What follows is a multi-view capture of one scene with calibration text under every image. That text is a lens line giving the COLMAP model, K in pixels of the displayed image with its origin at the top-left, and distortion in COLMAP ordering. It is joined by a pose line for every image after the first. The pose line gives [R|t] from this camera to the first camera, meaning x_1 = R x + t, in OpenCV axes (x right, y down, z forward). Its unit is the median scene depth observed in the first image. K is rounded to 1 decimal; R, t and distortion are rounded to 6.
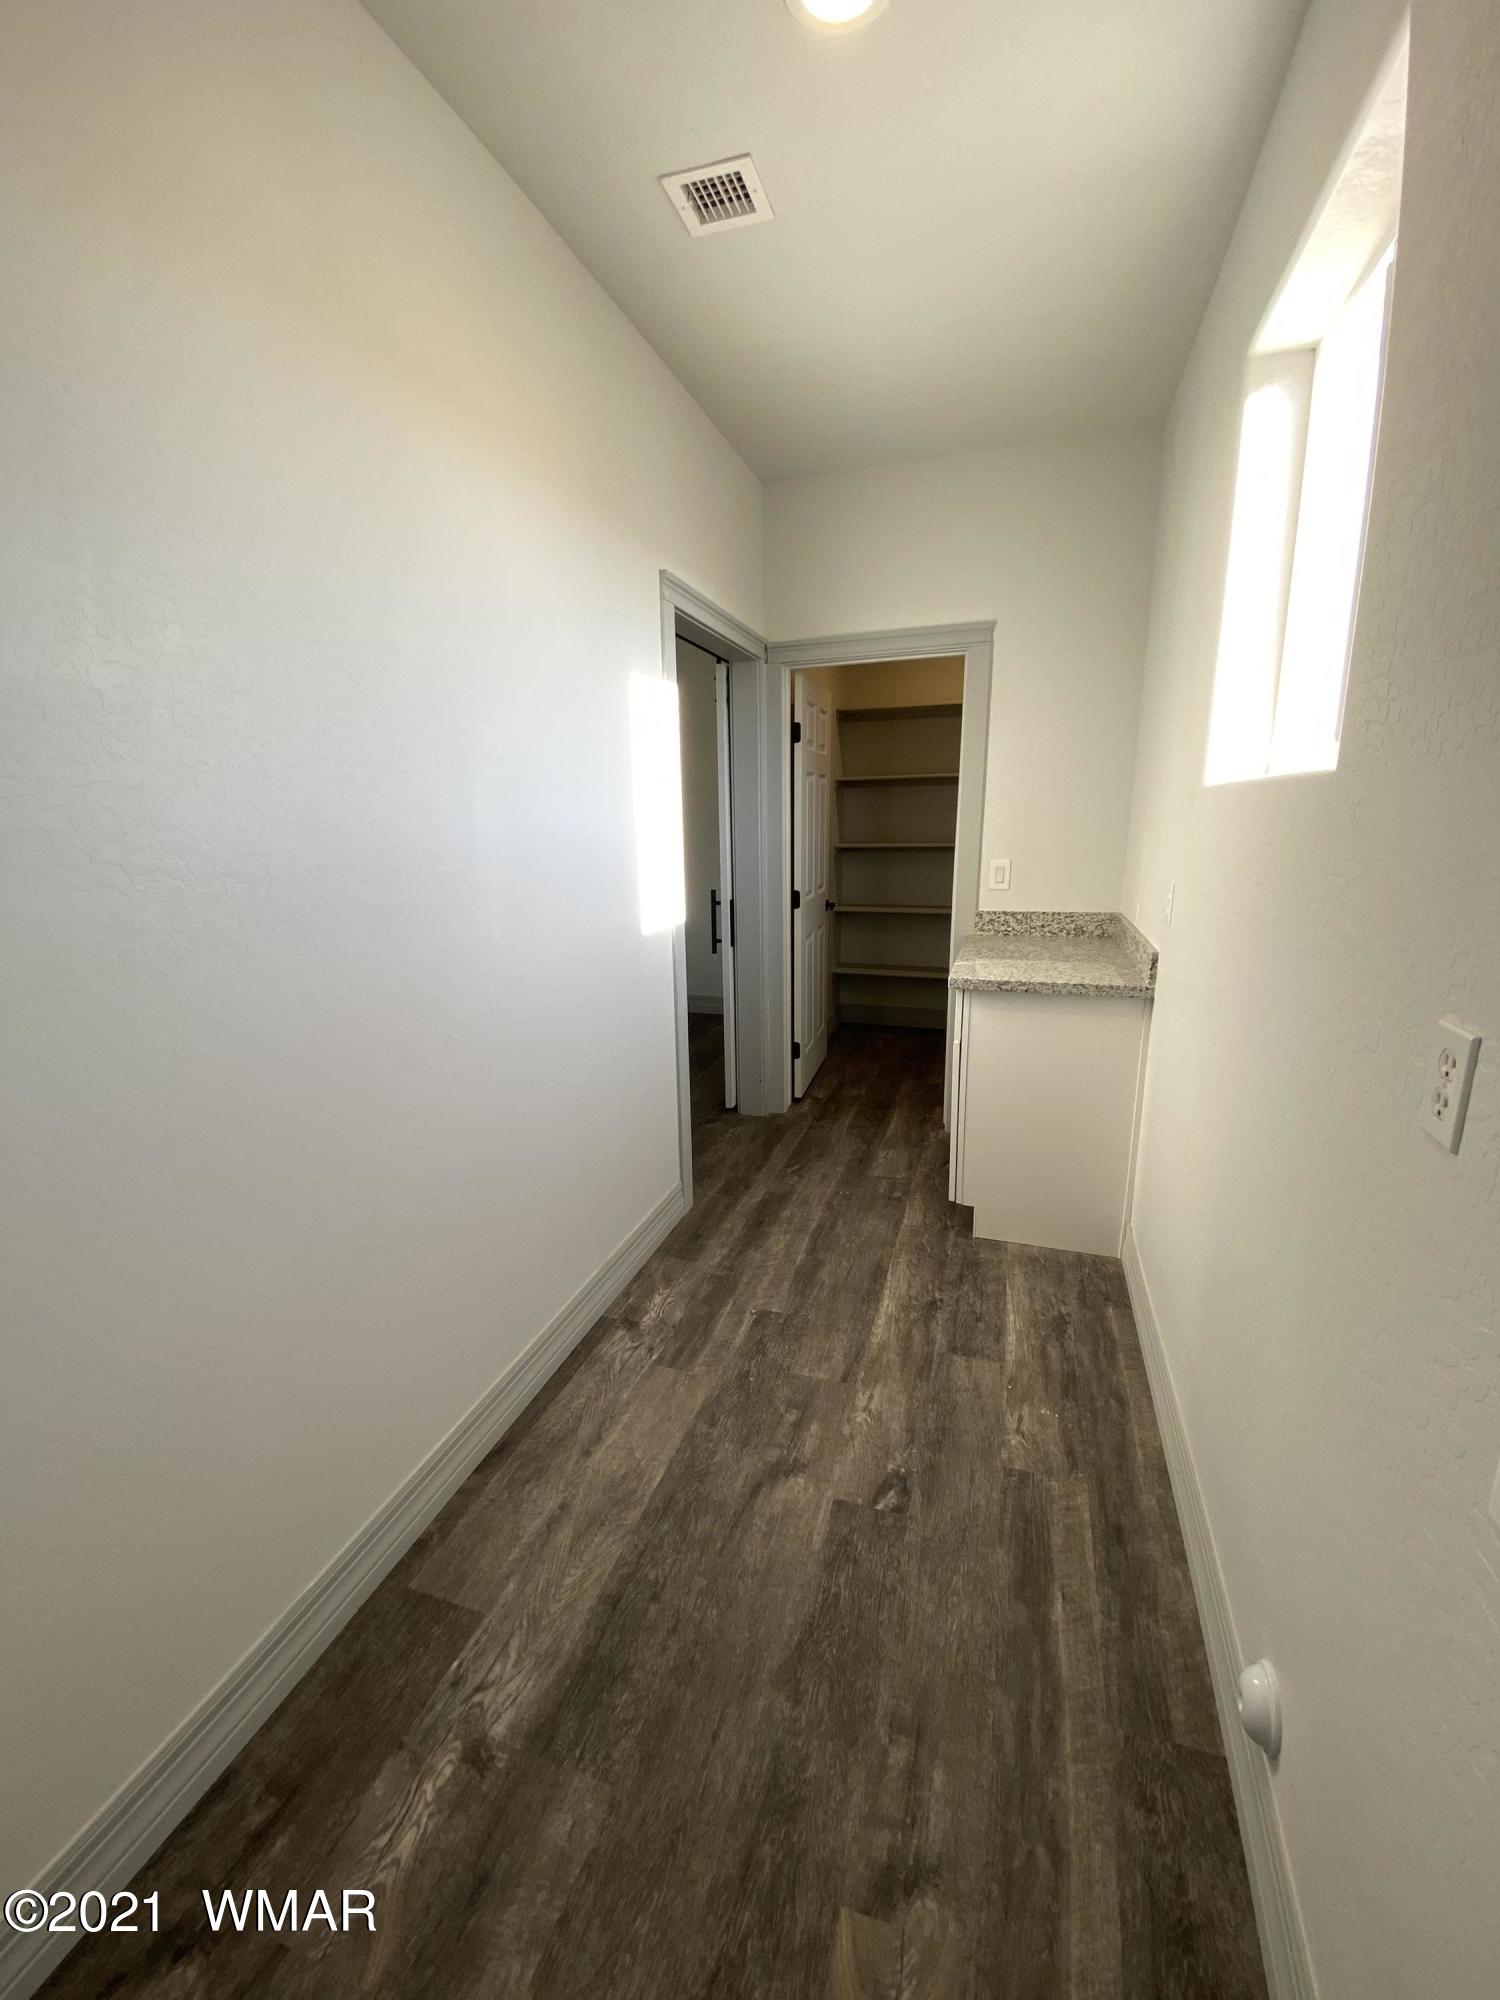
lens RADIAL K [[803.6, 0, 735.8], [0, 803.6, 985.2], [0, 0, 1]] dist [0.025343, -0.022278]
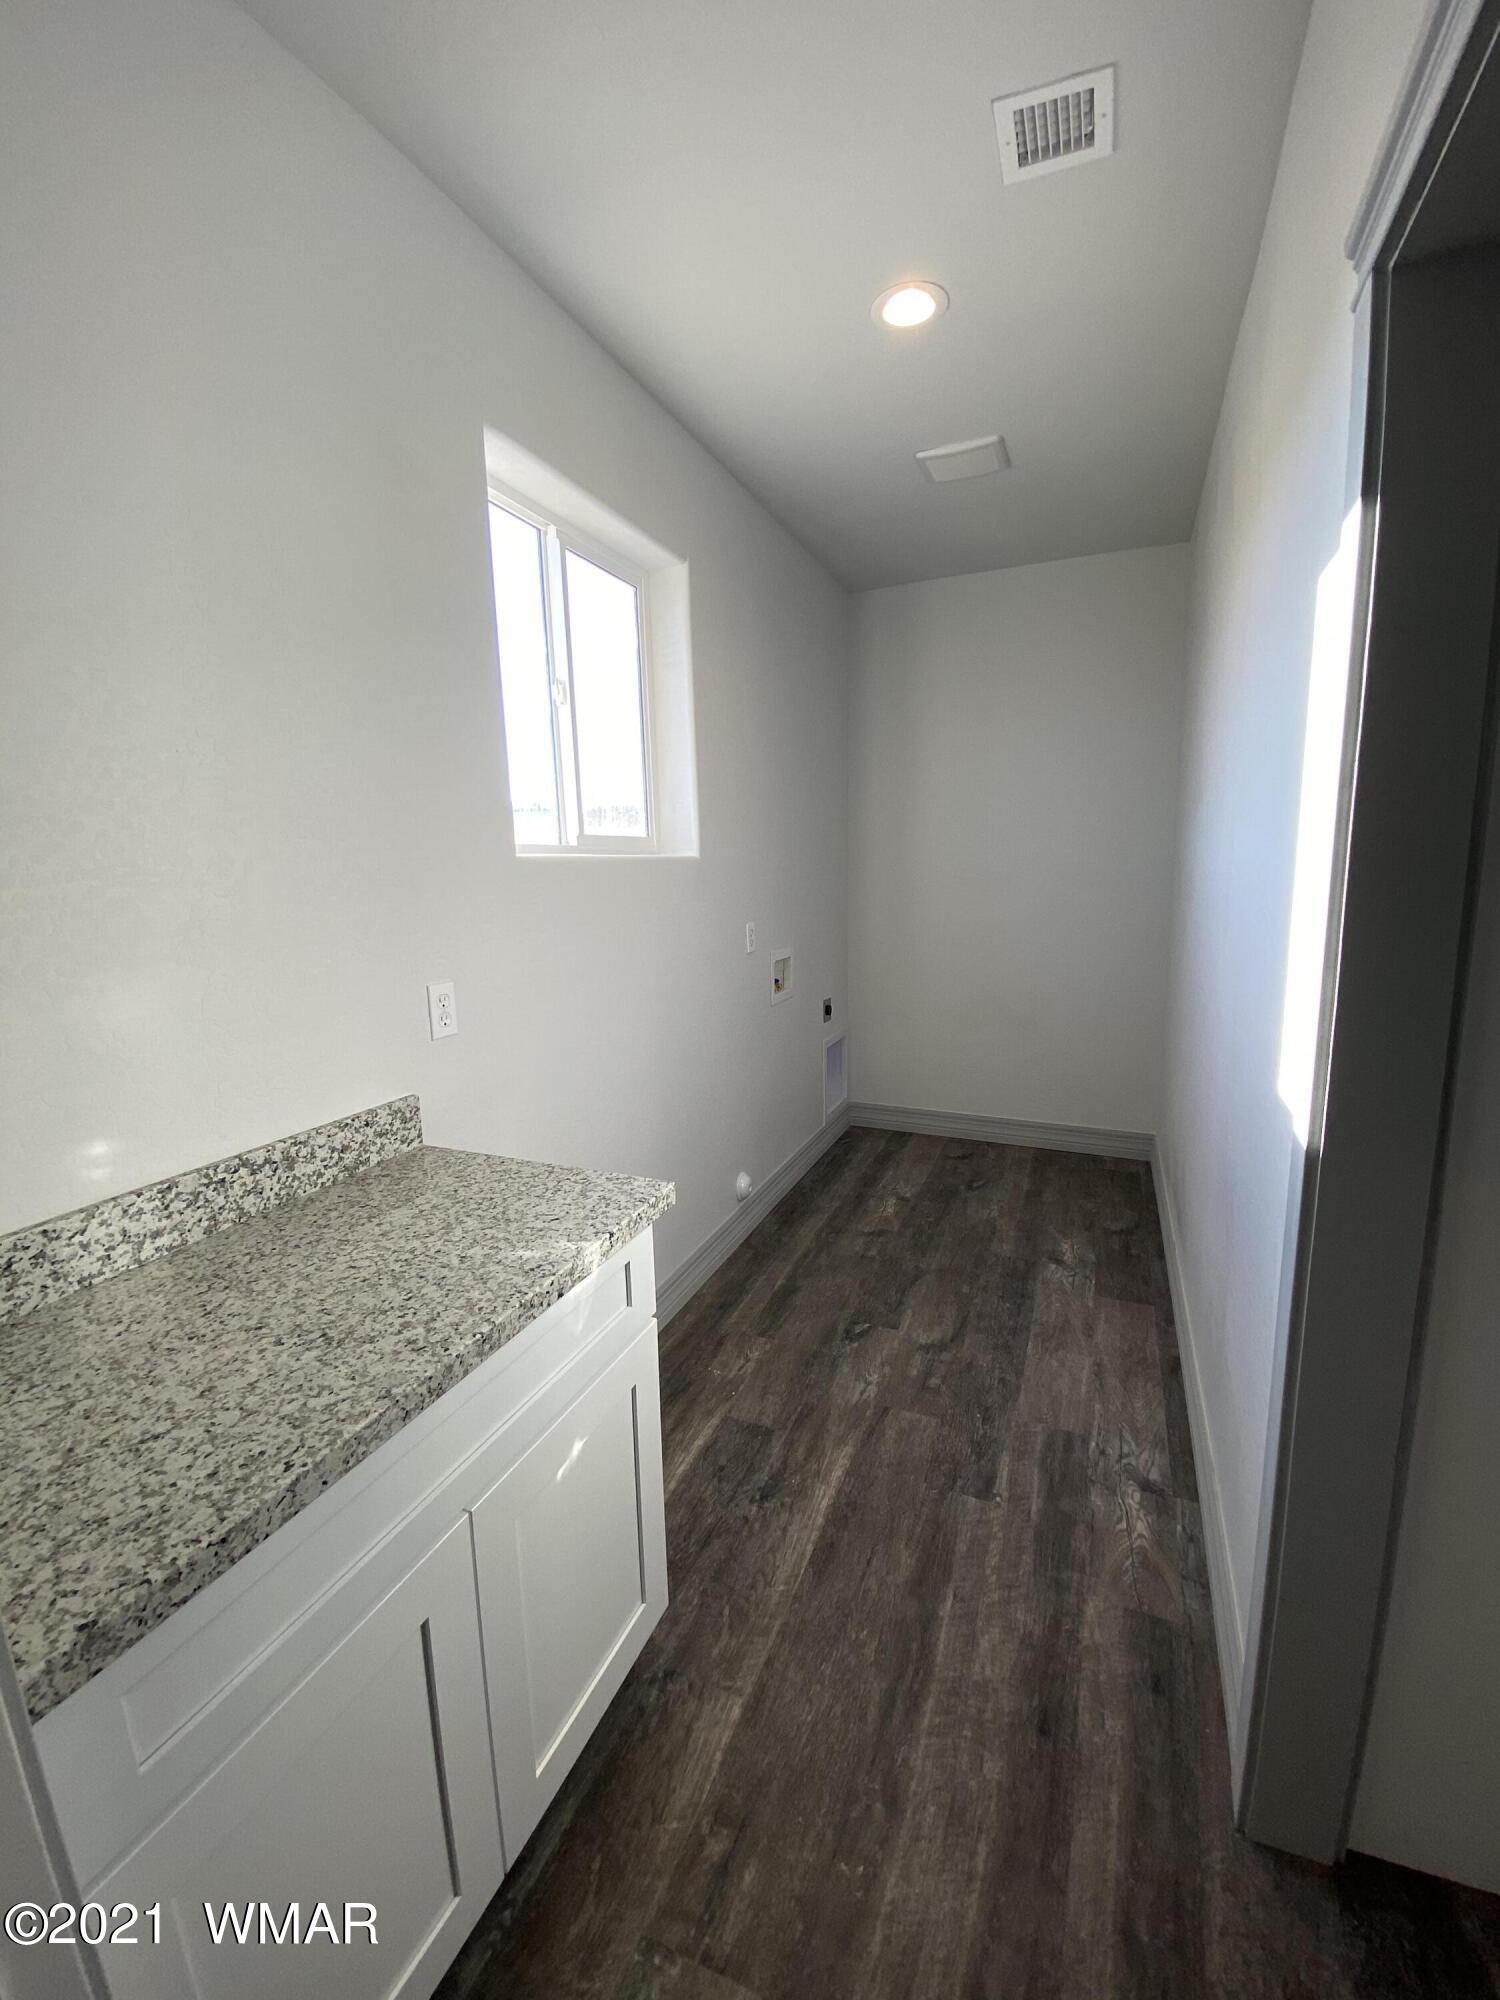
lens RADIAL K [[803.6, 0, 735.8], [0, 803.6, 985.2], [0, 0, 1]] dist [0.025343, -0.022278]
pose [[-0.994727, 0.027131, 0.098907, 0.197742], [0.060613, 0.933453, 0.353541, -0.377330], [-0.082733, 0.357672, -0.930175, 1.694458]]
